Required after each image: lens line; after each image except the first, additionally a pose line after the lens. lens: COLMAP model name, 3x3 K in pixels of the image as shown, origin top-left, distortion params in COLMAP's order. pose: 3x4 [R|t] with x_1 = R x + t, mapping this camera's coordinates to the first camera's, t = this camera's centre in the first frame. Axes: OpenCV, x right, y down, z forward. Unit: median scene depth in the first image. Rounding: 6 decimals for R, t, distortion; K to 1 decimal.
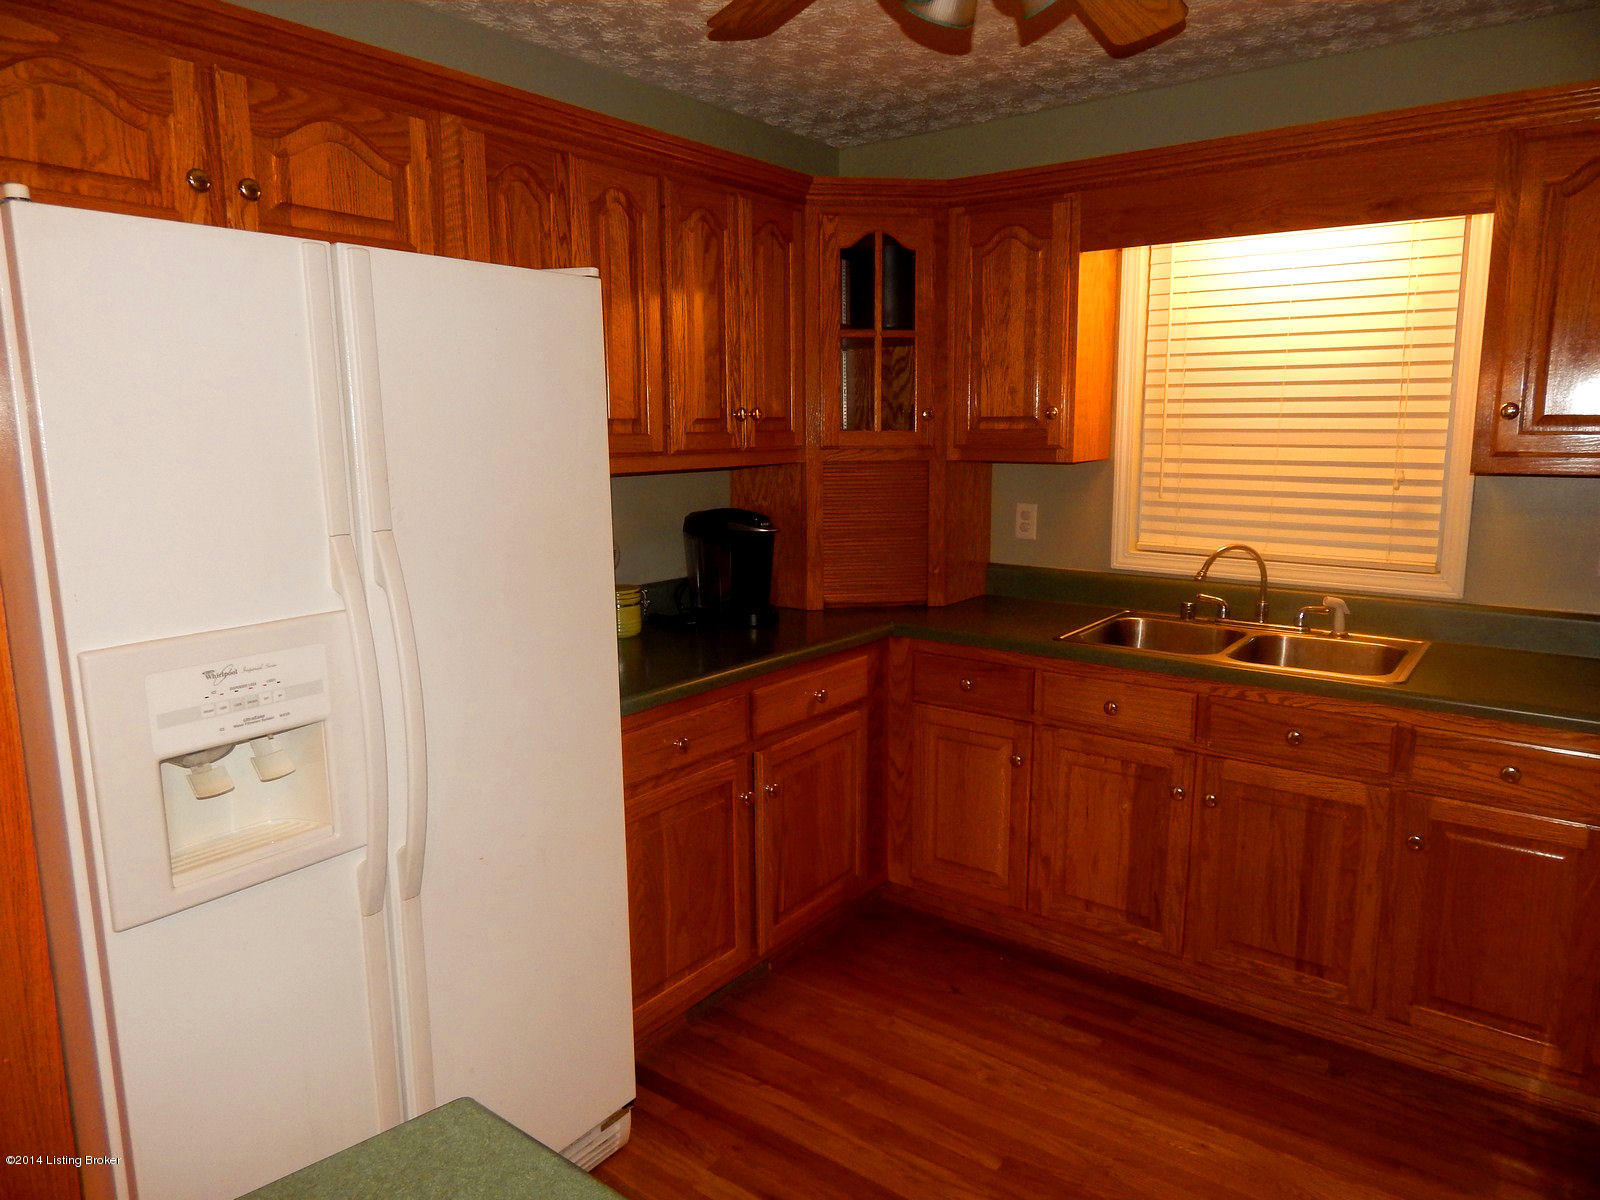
lens RADIAL K [[1054.2, 0, 800.0], [0, 1054.2, 600.0], [0, 0, 1]] dist [0.002379, -0.011666]
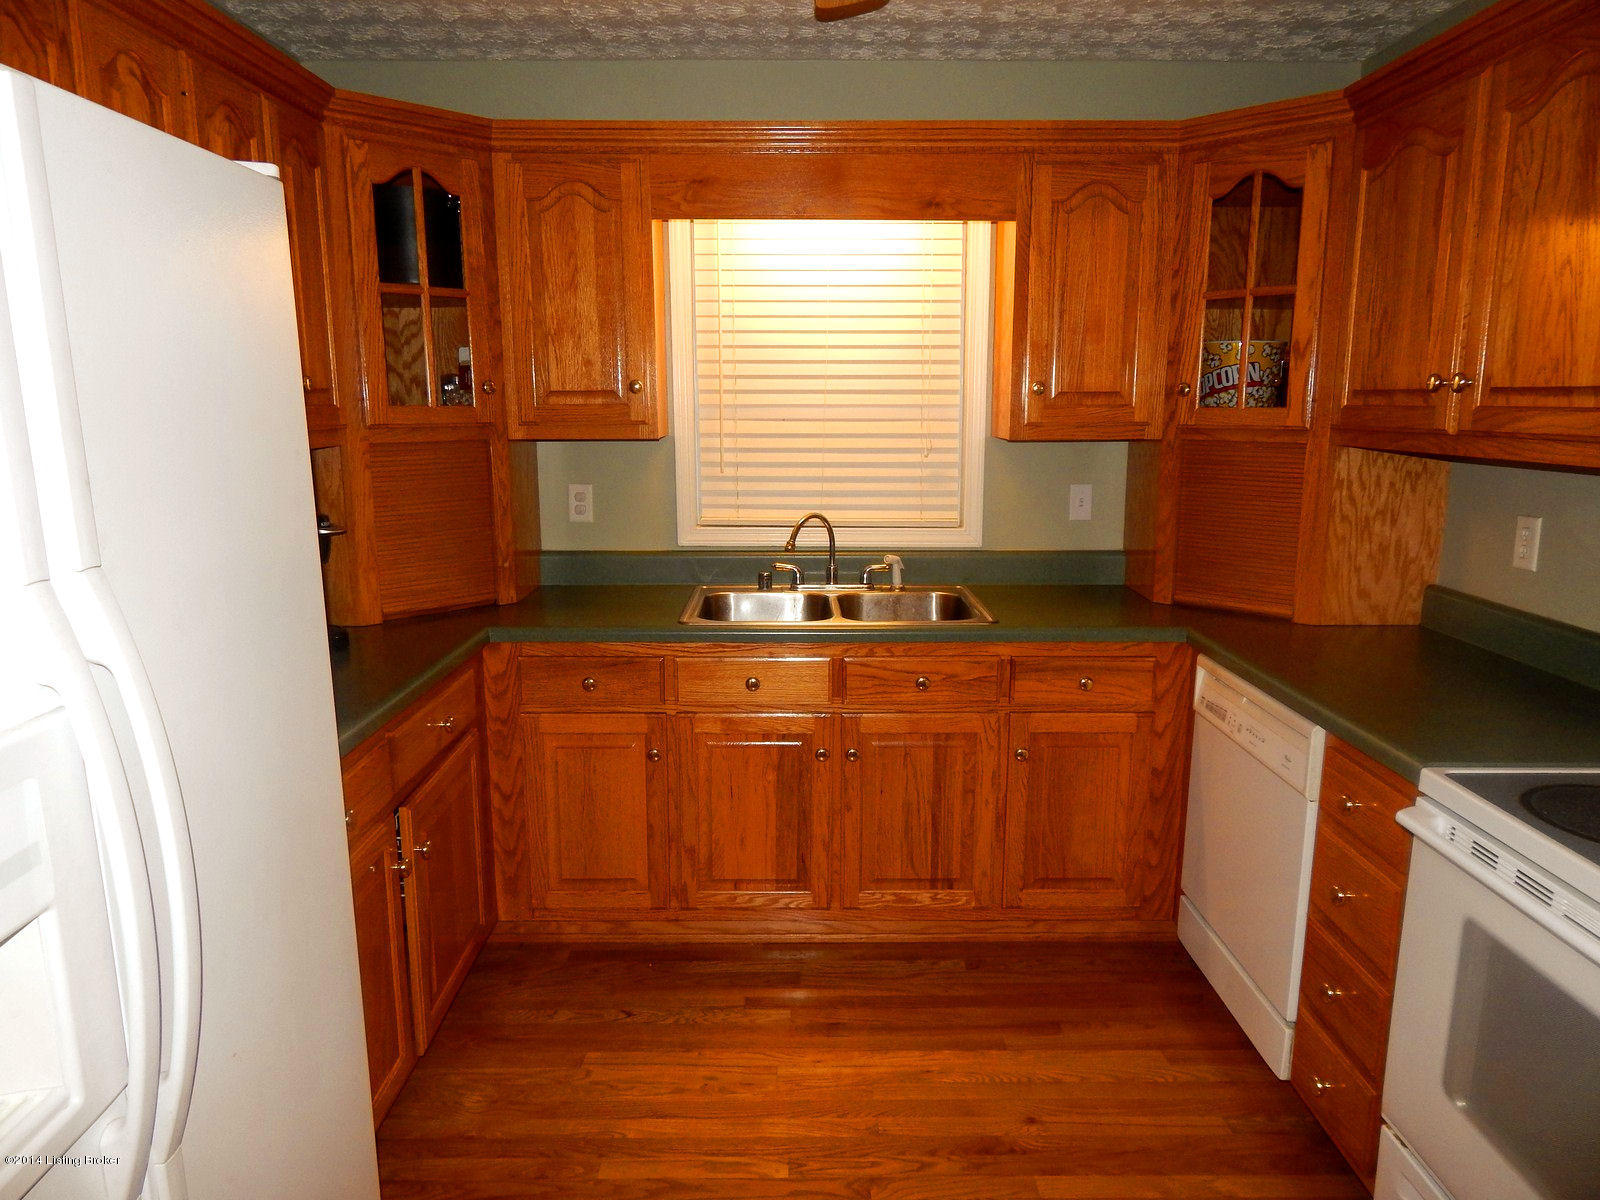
lens RADIAL K [[1054.2, 0, 800.0], [0, 1054.2, 600.0], [0, 0, 1]] dist [0.002379, -0.011666]
pose [[0.791842, -0.109847, 0.600767, -0.239302], [0.098607, 0.993781, 0.051737, -0.021817], [-0.602713, 0.018272, 0.797749, 0.160441]]
